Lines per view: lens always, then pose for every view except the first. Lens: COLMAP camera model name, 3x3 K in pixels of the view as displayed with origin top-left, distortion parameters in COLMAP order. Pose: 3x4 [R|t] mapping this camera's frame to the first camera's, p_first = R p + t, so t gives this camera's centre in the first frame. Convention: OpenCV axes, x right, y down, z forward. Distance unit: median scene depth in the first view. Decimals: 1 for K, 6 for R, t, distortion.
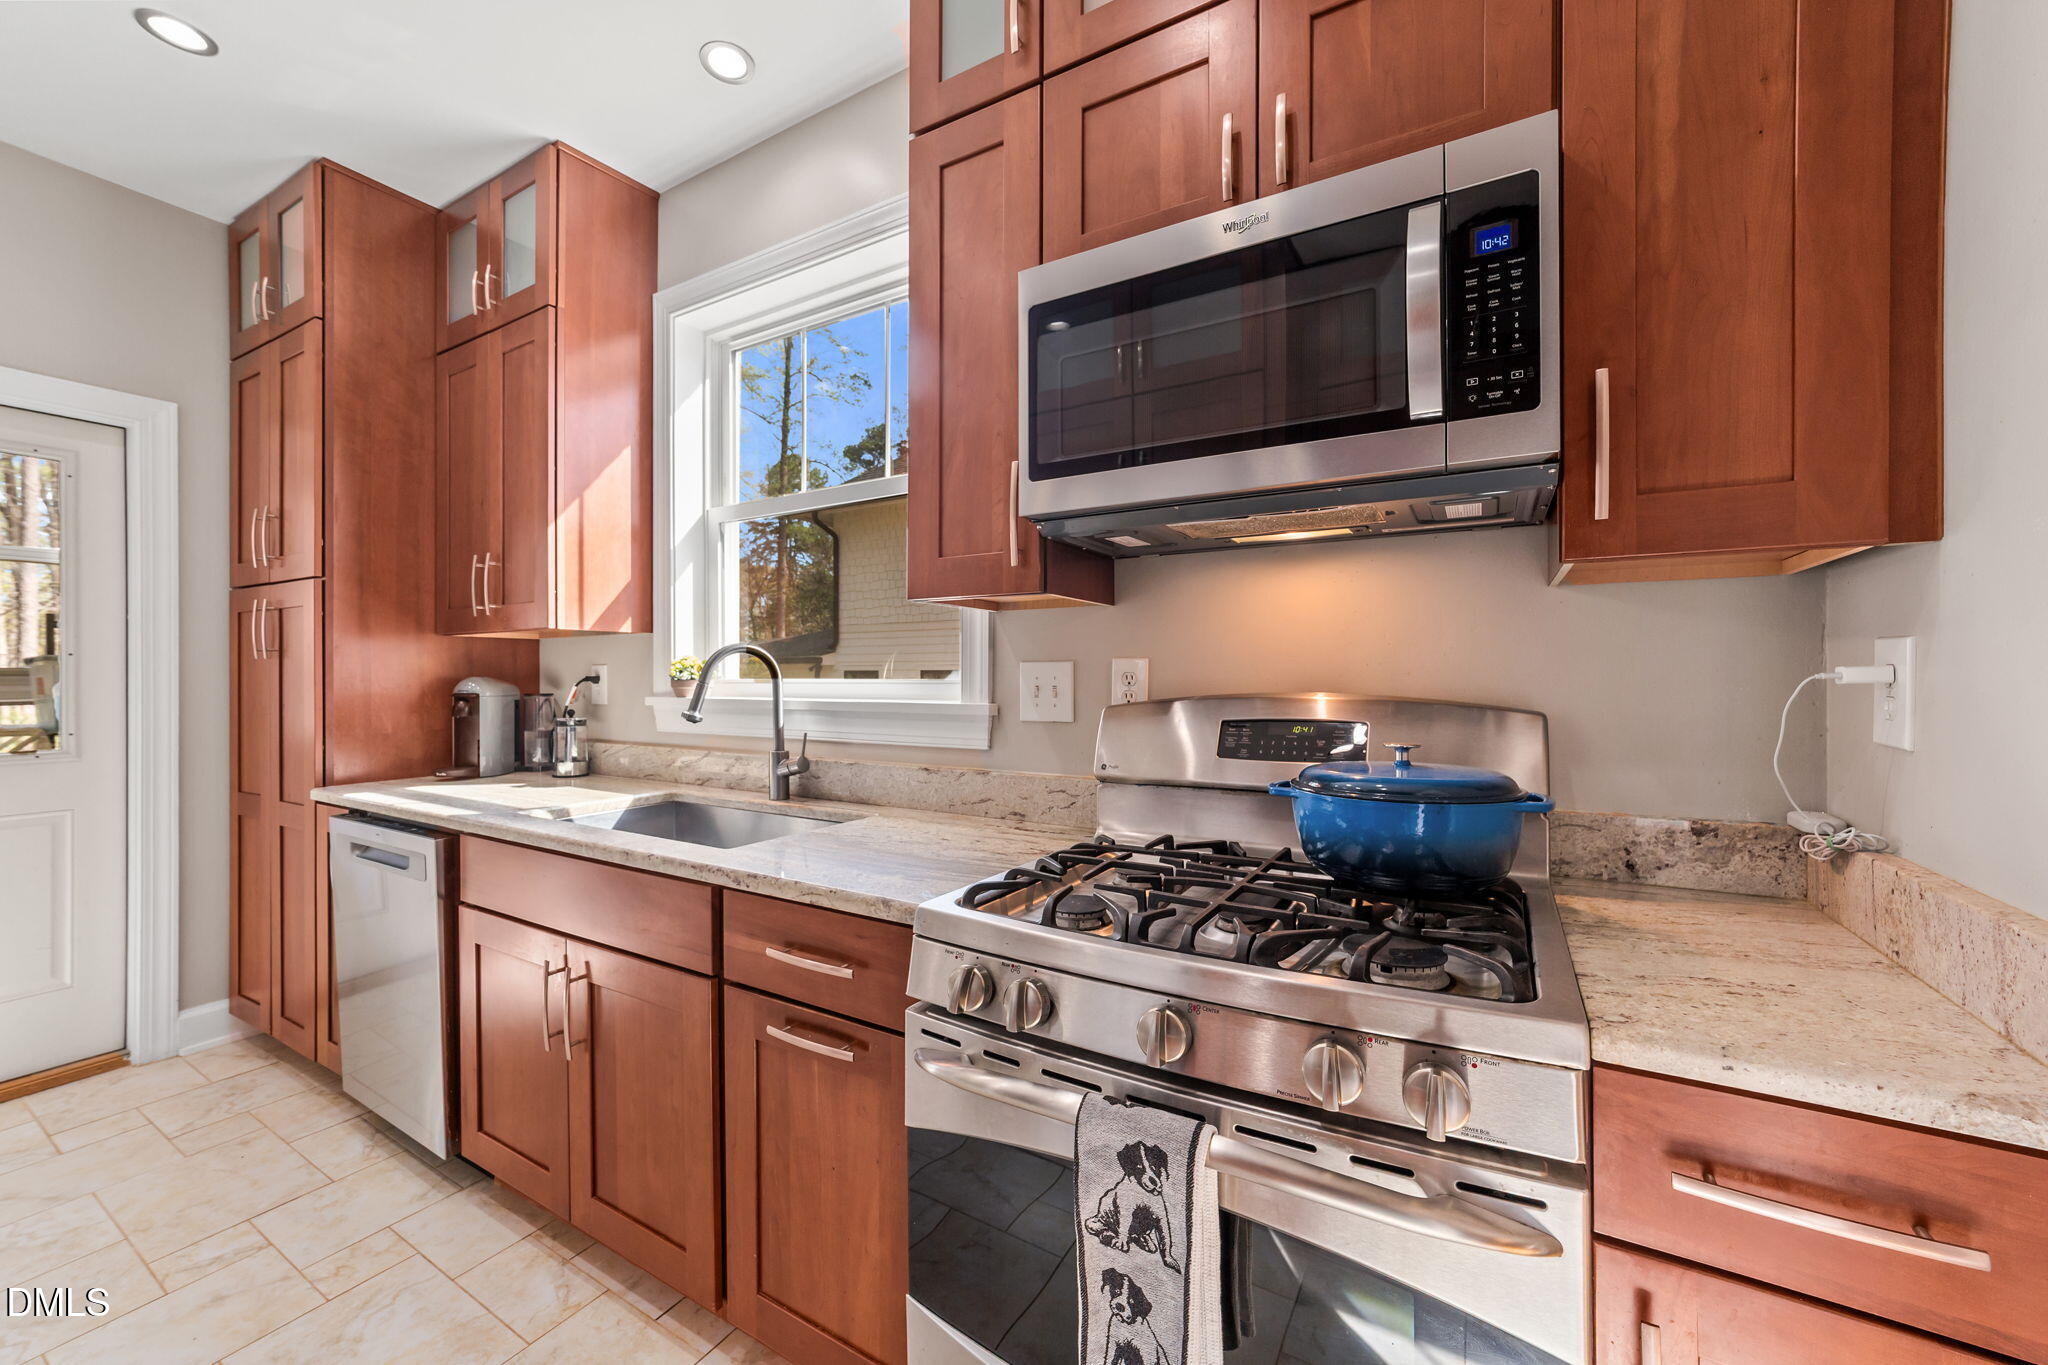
lens RADIAL K [[780.1, 0, 1026.9], [0, 780.1, 676.2], [0, 0, 1]] dist [-0.010113, 0.001607]
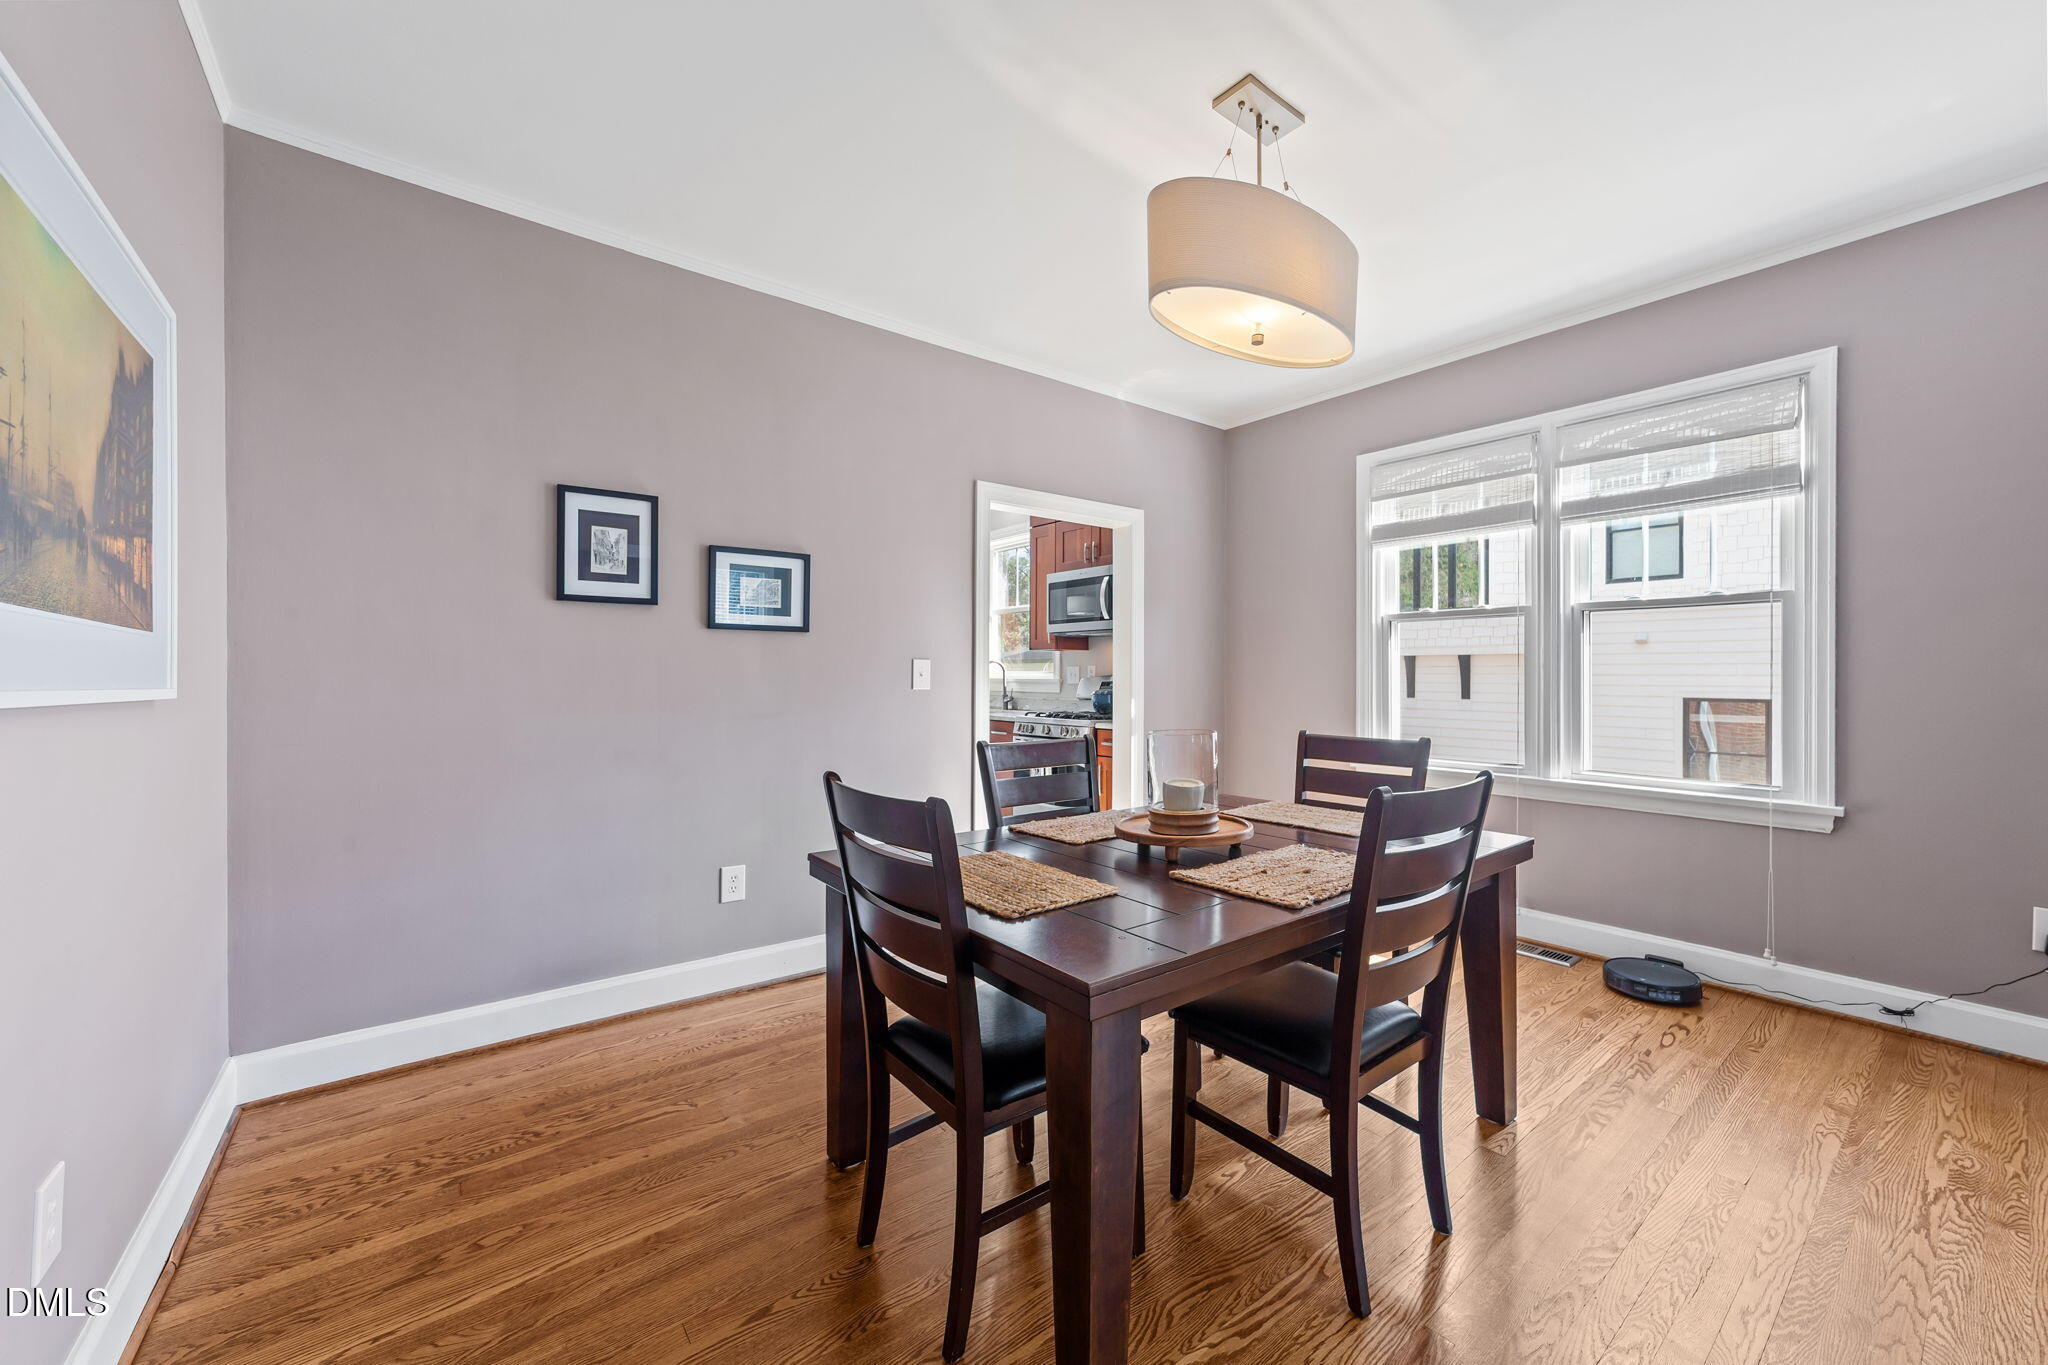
lens RADIAL K [[780.1, 0, 1025.6], [0, 780.1, 682.1], [0, 0, 1]] dist [-0.010113, 0.001607]
pose [[0.931249, 0.008235, -0.364289, 0.914061], [-0.009058, 0.999959, -0.000550, 0.046258], [0.364270, 0.003812, 0.931286, -1.918030]]
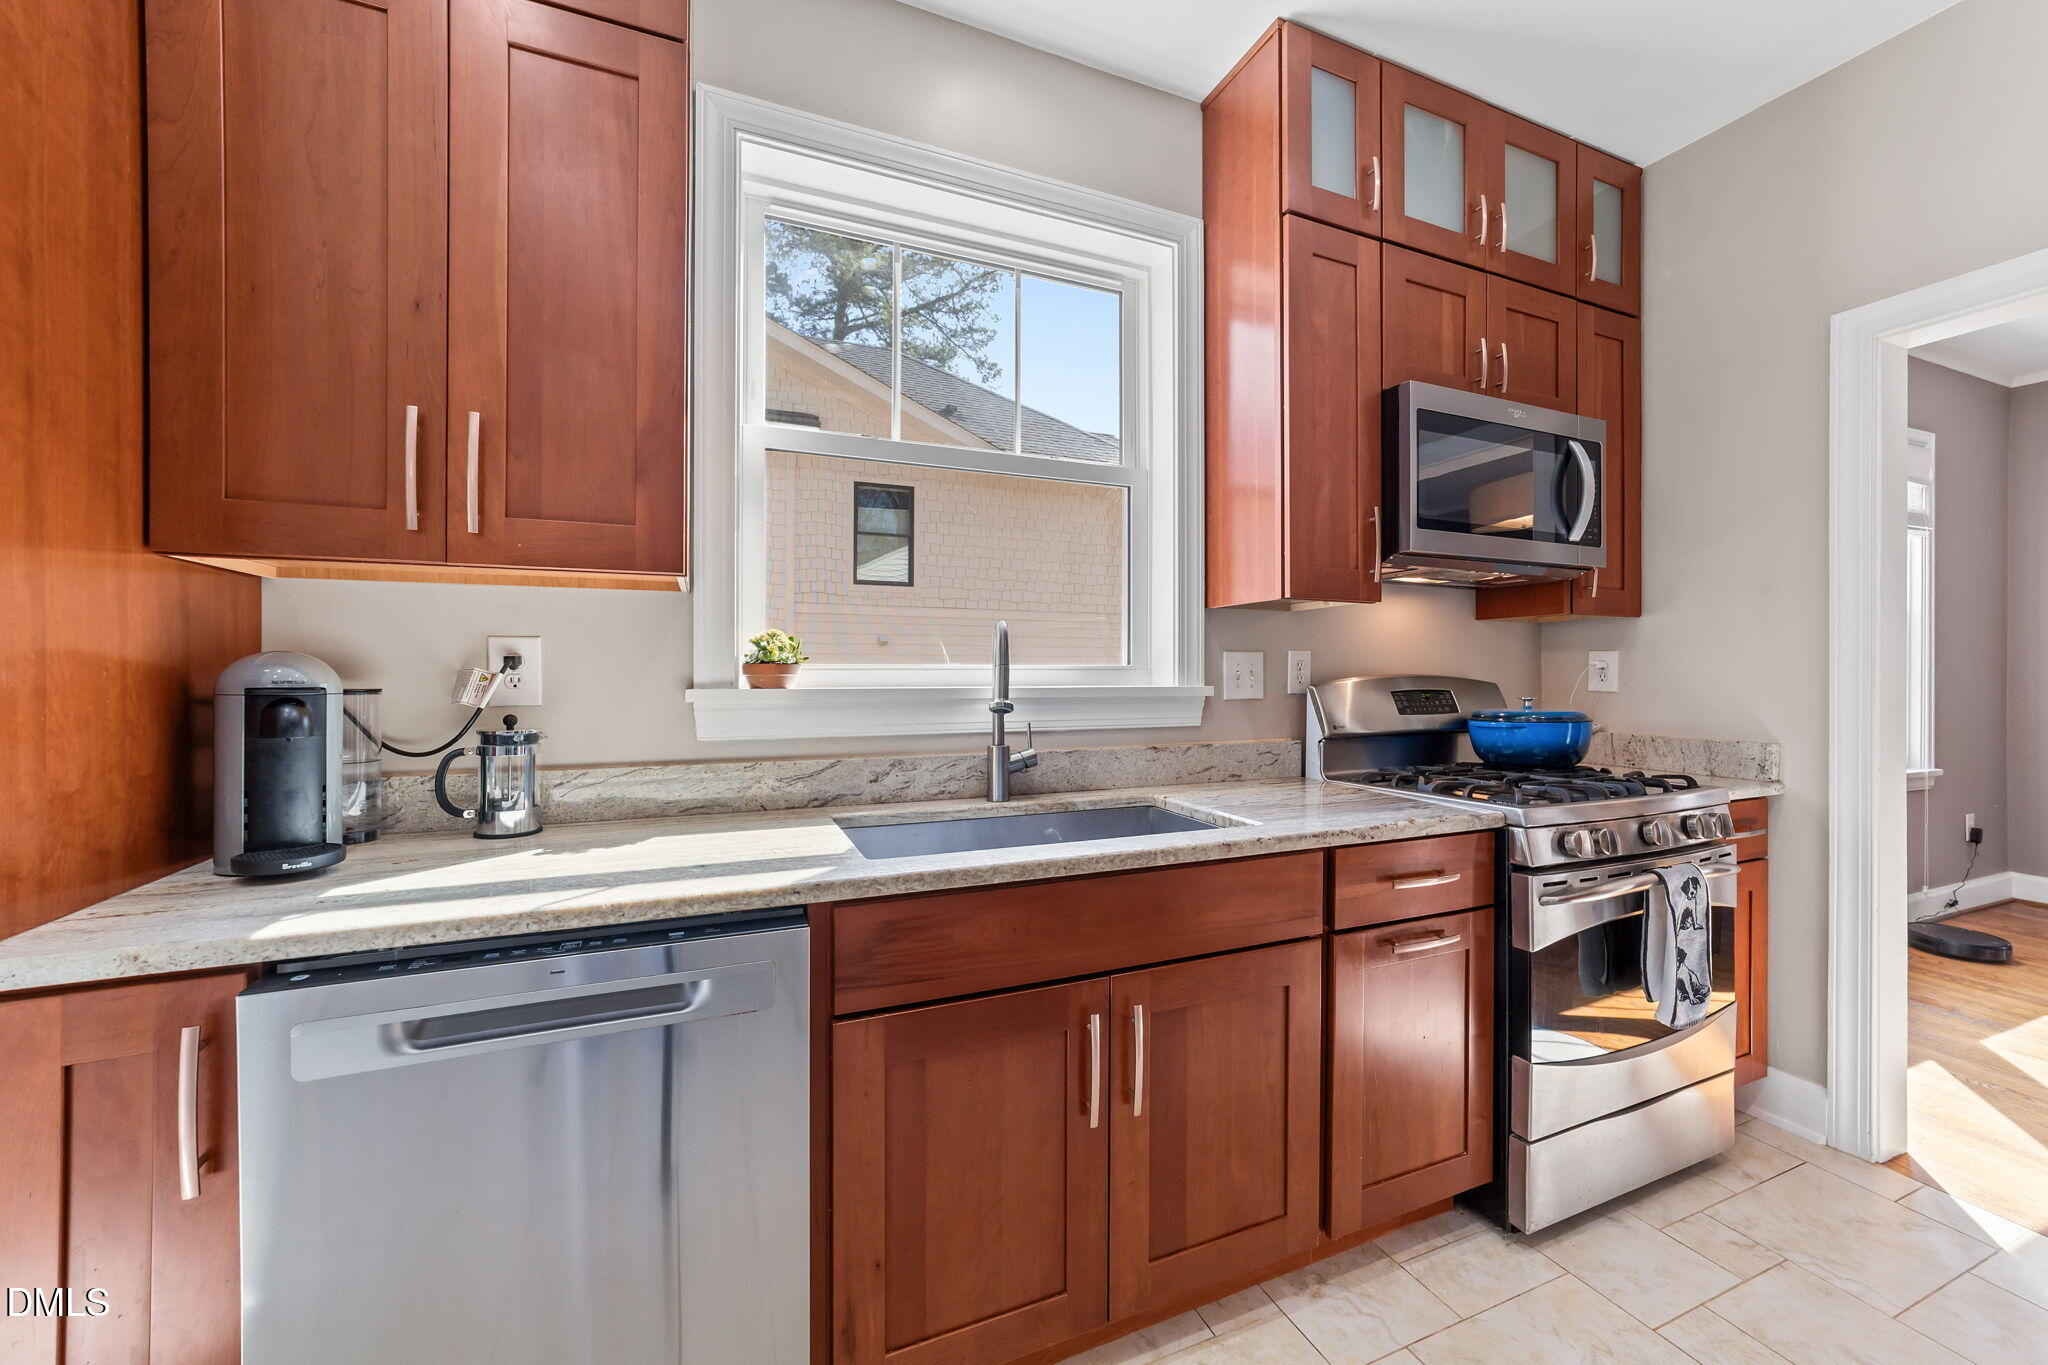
lens RADIAL K [[780.1, 0, 1026.7], [0, 780.1, 673.6], [0, 0, 1]] dist [-0.010113, 0.001607]
pose [[0.596792, 0.003932, 0.802386, -1.006555], [-0.001922, 0.999992, -0.003470, 0.018393], [-0.802394, 0.000528, 0.596795, 0.453113]]
